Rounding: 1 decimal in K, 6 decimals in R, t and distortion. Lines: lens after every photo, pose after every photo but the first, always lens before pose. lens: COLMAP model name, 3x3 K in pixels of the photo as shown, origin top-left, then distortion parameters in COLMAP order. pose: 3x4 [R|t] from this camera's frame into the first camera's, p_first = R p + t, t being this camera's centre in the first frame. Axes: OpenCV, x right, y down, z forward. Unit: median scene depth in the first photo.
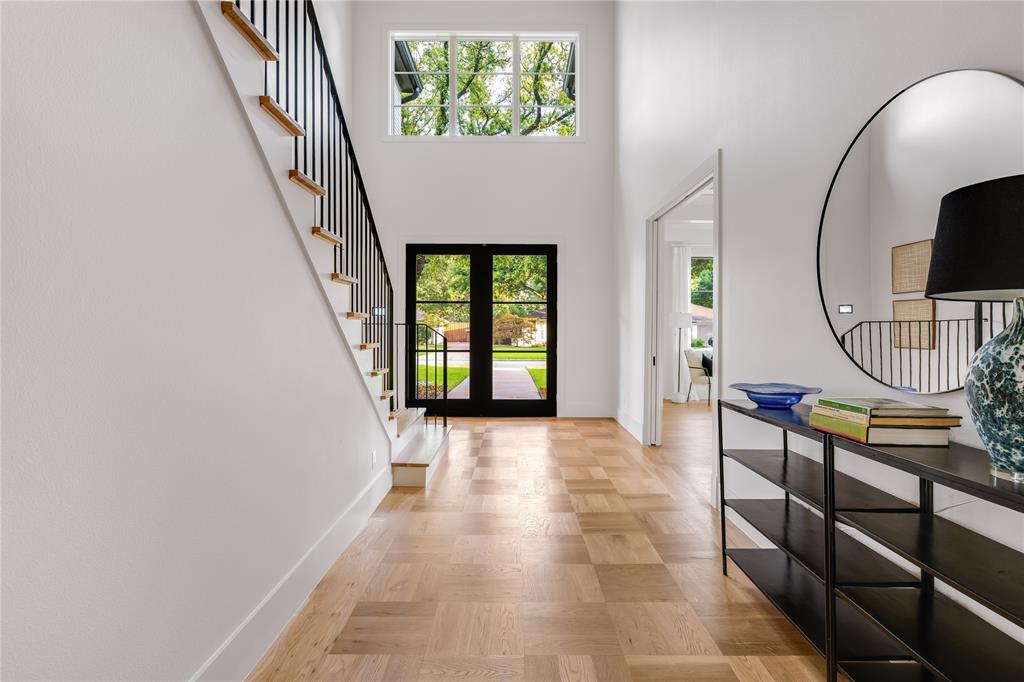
lens RADIAL K [[510.0, 0, 513.1], [0, 510.0, 334.5], [0, 0, 1]] dist [0.001040, 0.000185]
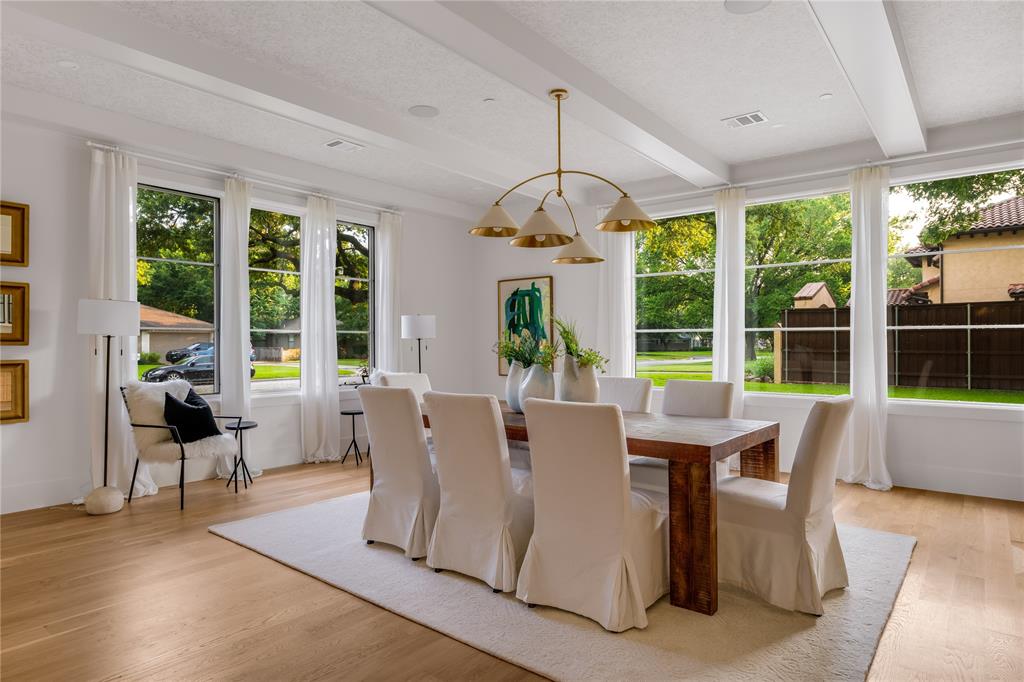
lens RADIAL K [[587.1, 0, 512.0], [0, 587.1, 341.0], [0, 0, 1]] dist [0.004348, 0.000577]
pose [[0.621553, 0.003667, 0.783364, 0.144257], [0.002925, 0.999971, -0.007002, -0.002286], [-0.783367, 0.006643, 0.621524, 0.409459]]
